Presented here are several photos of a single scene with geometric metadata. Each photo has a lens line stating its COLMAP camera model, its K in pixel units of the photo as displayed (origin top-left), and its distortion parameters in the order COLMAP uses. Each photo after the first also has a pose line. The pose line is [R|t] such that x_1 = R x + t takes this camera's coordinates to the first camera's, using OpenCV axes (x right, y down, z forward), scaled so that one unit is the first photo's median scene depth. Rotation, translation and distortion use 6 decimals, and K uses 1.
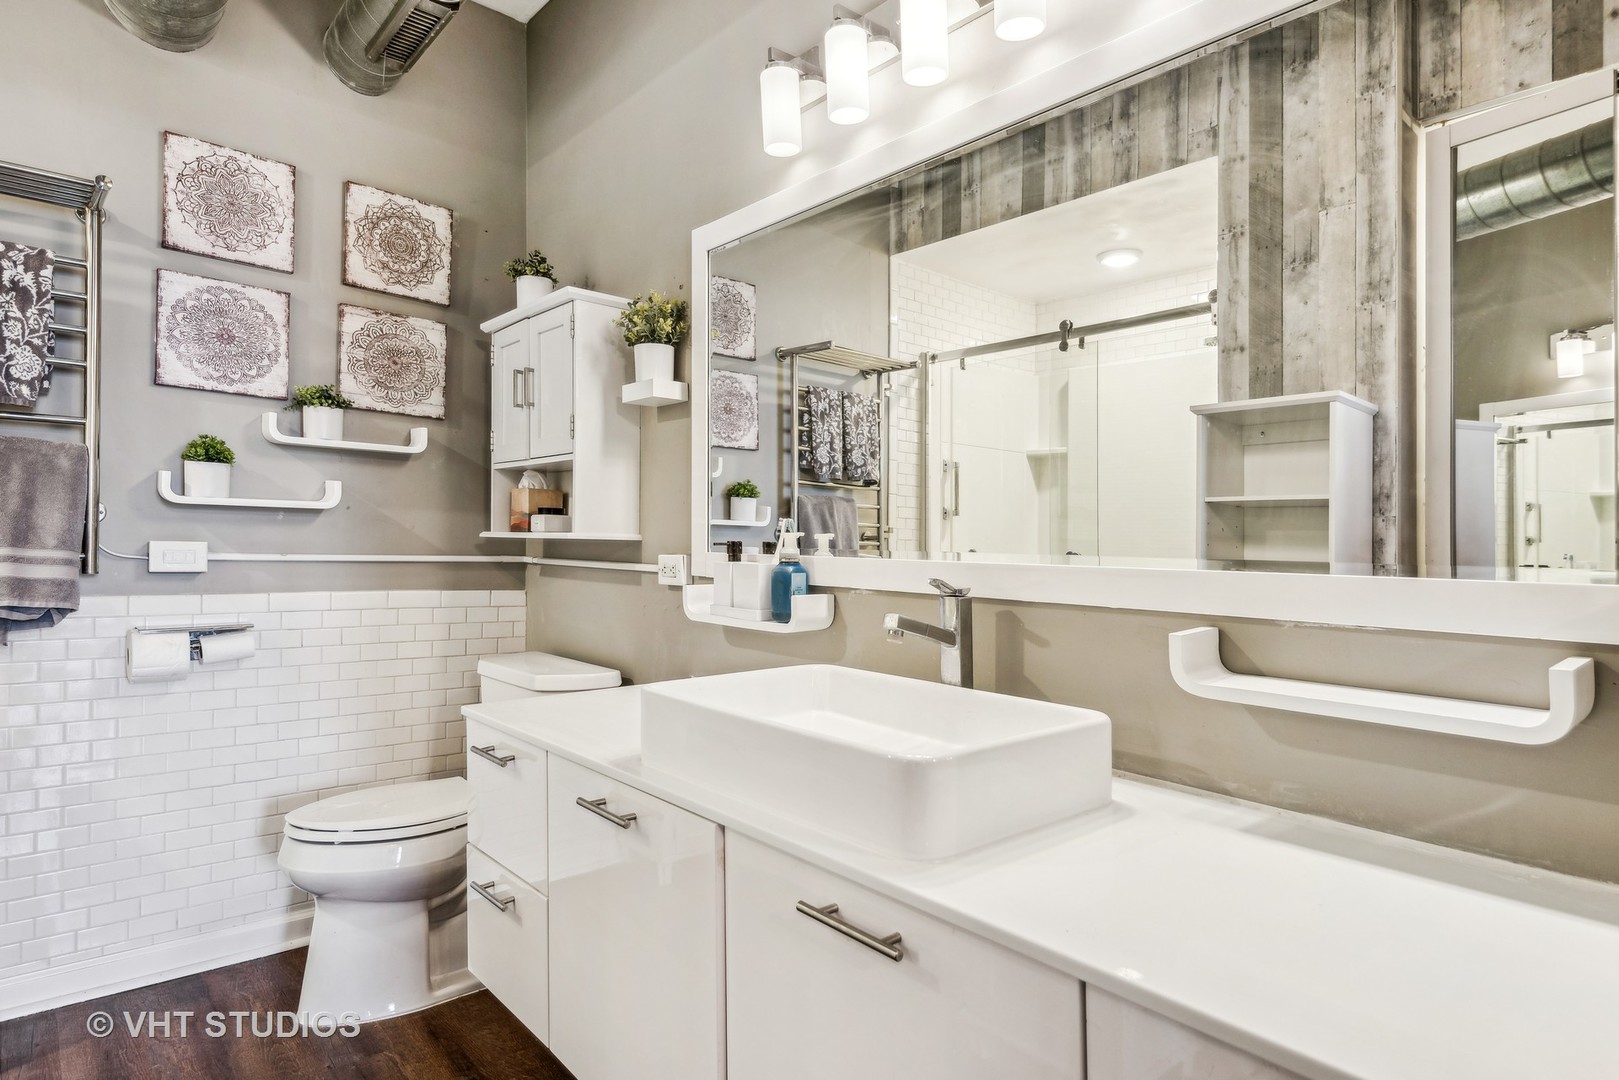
lens RADIAL K [[924.3, 0, 804.7], [0, 924.3, 543.3], [0, 0, 1]] dist [0.025555, -0.000284]
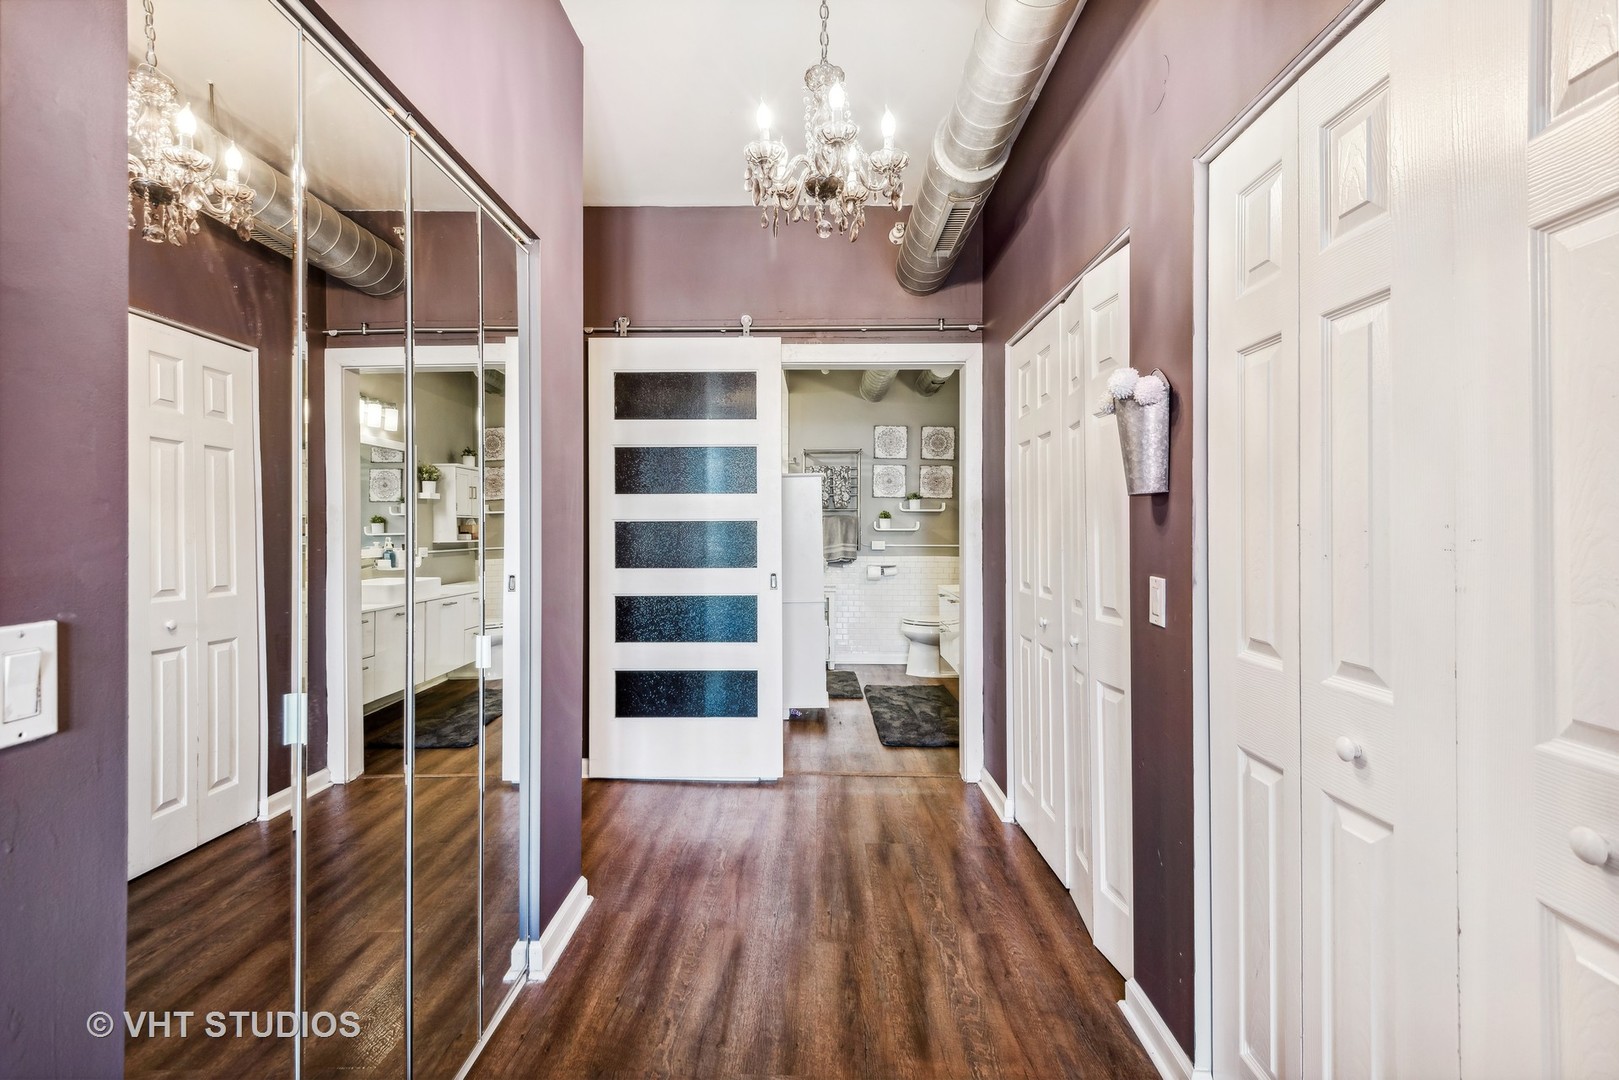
lens RADIAL K [[727.9, 0, 807.5], [0, 727.9, 534.2], [0, 0, 1]] dist [0.015566, -0.008378]
pose [[0.749554, -0.003882, -0.661932, 0.903053], [0.011131, 0.999915, 0.006741, -0.046864], [0.661850, -0.012421, 0.749533, -1.177621]]
